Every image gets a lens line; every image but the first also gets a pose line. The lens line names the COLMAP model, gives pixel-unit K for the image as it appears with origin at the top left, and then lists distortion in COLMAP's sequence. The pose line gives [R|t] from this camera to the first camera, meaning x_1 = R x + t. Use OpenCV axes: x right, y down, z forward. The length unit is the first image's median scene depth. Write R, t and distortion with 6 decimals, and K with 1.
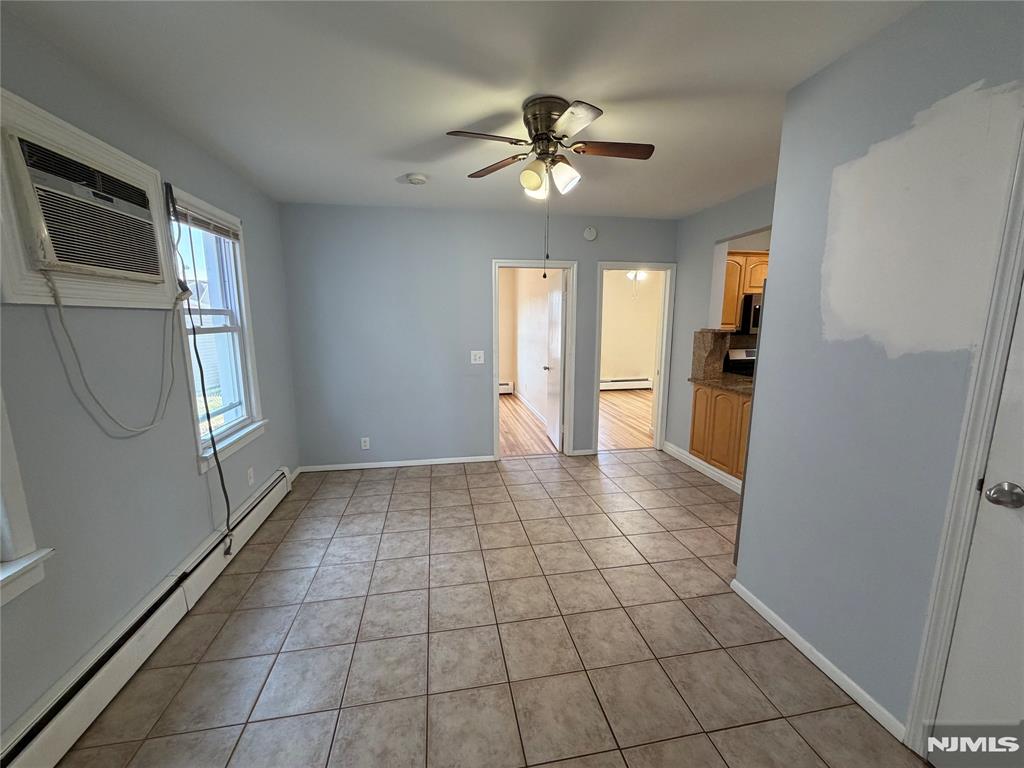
lens RADIAL K [[407.7, 0, 507.6], [0, 407.7, 385.8], [0, 0, 1]] dist [-0.001198, 0.000384]
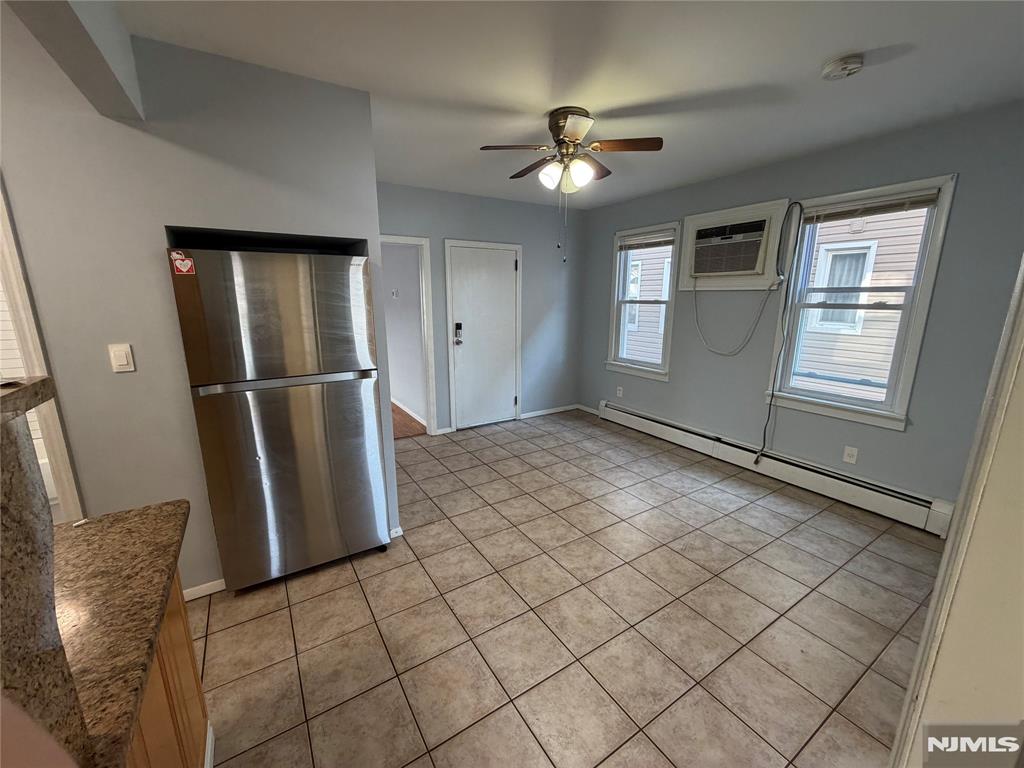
lens RADIAL K [[407.7, 0, 507.6], [0, 407.7, 385.8], [0, 0, 1]] dist [-0.001198, 0.000384]
pose [[-0.927913, 0.083585, -0.363305, 0.526210], [-0.058345, 0.929971, 0.362974, -0.261872], [0.368202, 0.358005, -0.858055, 1.558424]]
